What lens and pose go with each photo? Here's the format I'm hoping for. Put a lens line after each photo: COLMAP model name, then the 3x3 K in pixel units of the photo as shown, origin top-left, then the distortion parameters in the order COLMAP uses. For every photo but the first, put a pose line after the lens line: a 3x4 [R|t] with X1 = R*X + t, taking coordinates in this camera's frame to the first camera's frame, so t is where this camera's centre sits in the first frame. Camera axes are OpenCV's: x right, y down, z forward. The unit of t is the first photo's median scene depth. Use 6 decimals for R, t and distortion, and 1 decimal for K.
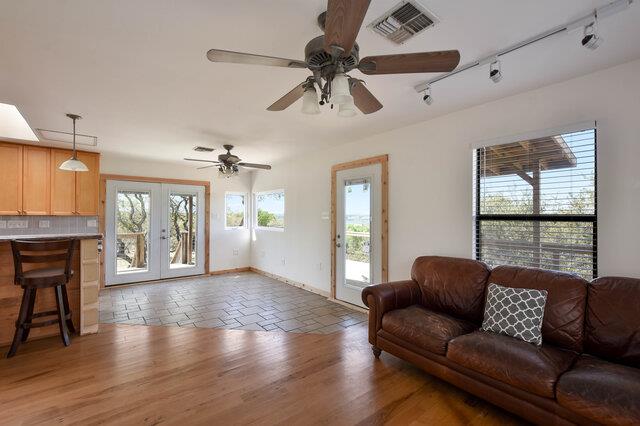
lens RADIAL K [[290.0, 0, 320.0], [0, 290.0, 213.0], [0, 0, 1]] dist [0.000525, 0.000061]
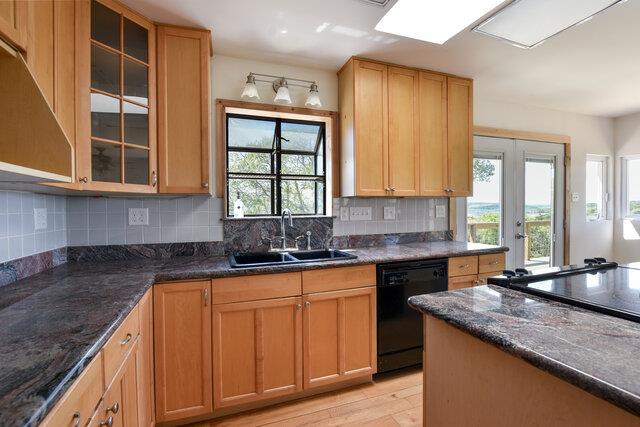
lens RADIAL K [[290.0, 0, 320.0], [0, 290.0, 213.5], [0, 0, 1]] dist [0.000525, 0.000061]
pose [[0.951442, -0.008084, -0.307721, -0.930256], [0.019150, 0.999273, 0.032959, 0.019162], [0.307231, -0.037251, 0.950906, 0.436375]]
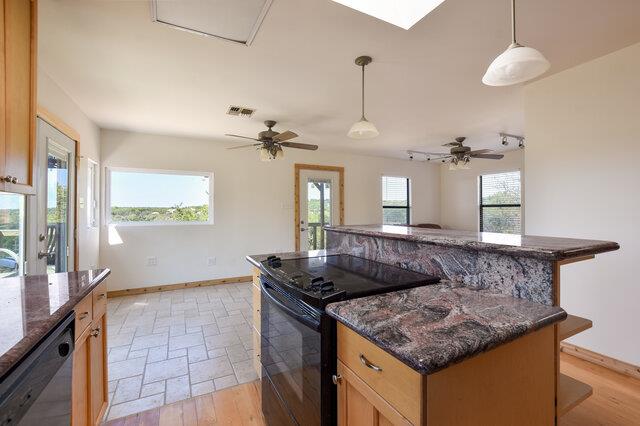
lens RADIAL K [[275.2, 0, 320.0], [0, 275.2, 213.0], [0, 0, 1]] dist [-0.000062, -0.000043]
pose [[0.179499, -0.012423, 0.983680, -1.078387], [-0.009860, 0.999847, 0.014426, 0.022620], [-0.983709, -0.012289, 0.179349, 0.715113]]
